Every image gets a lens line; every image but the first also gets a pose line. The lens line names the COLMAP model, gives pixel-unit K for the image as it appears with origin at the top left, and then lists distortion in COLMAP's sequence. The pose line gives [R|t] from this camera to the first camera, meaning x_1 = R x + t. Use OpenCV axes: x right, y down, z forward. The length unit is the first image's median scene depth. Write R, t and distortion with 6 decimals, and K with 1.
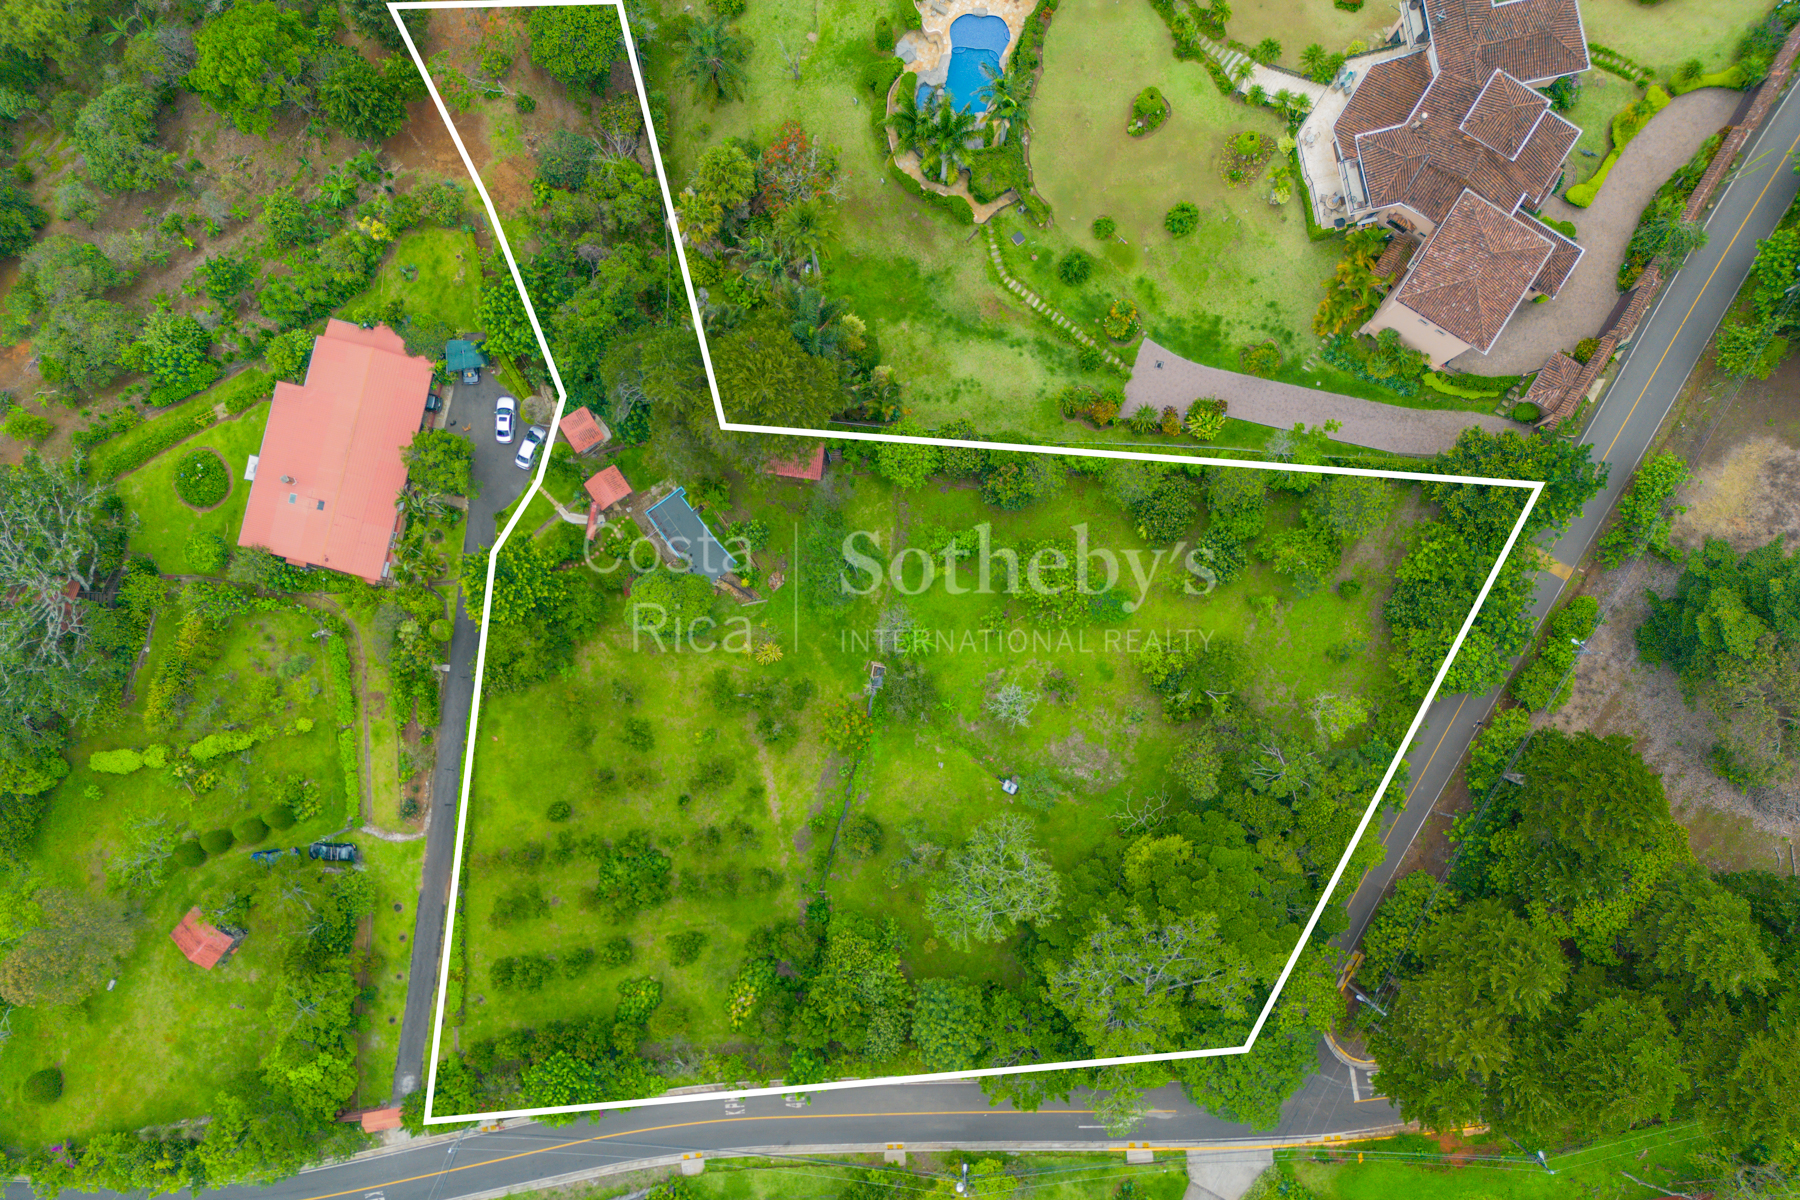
lens RADIAL K [[1256.7, 0, 902.8], [0, 1256.7, 616.7], [0, 0, 1]] dist [0.040468, -0.031901]
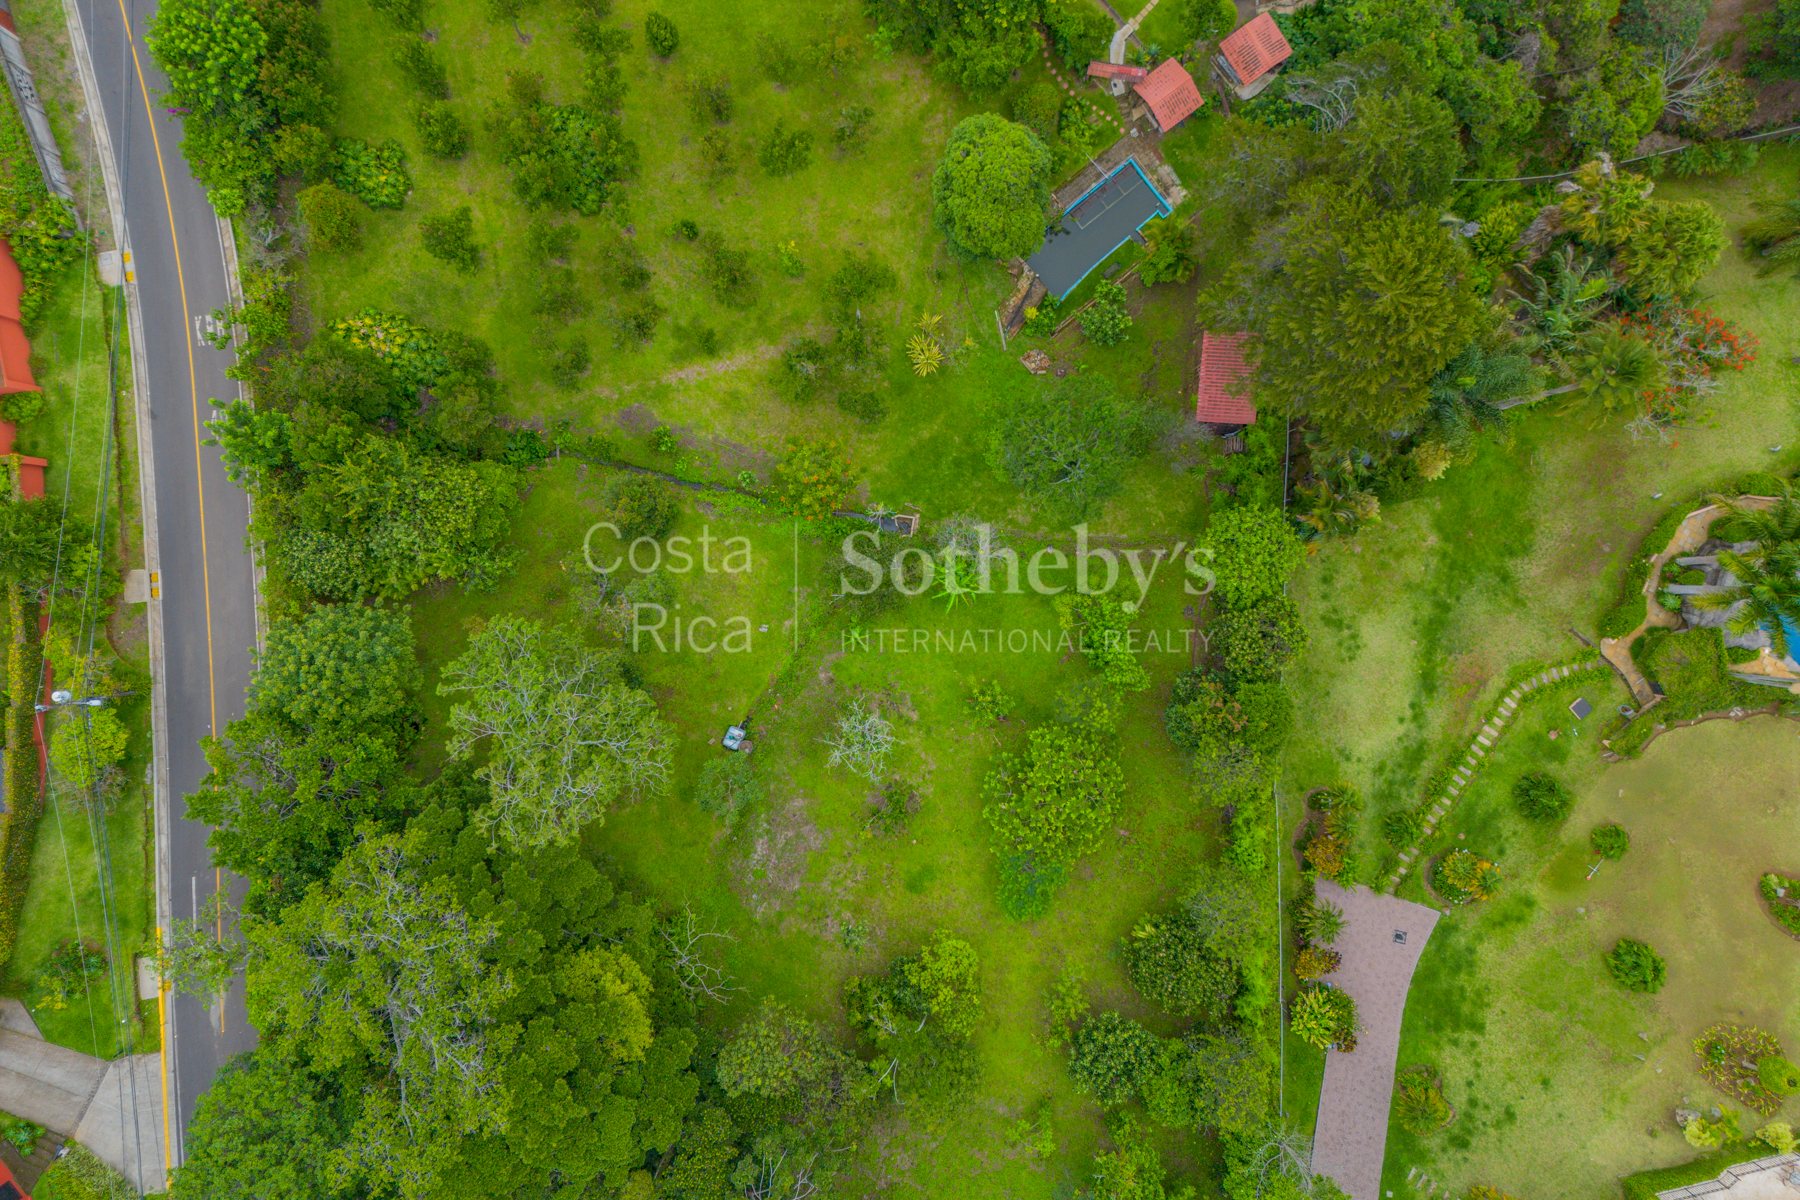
lens RADIAL K [[1256.7, 0, 894.9], [0, 1256.7, 600.5], [0, 0, 1]] dist [0.040468, -0.031901]
pose [[0.047590, 0.998514, 0.026565, 0.002092], [-0.997392, 0.046058, 0.055566, 0.014316], [0.054260, -0.029140, 0.998102, 0.355402]]
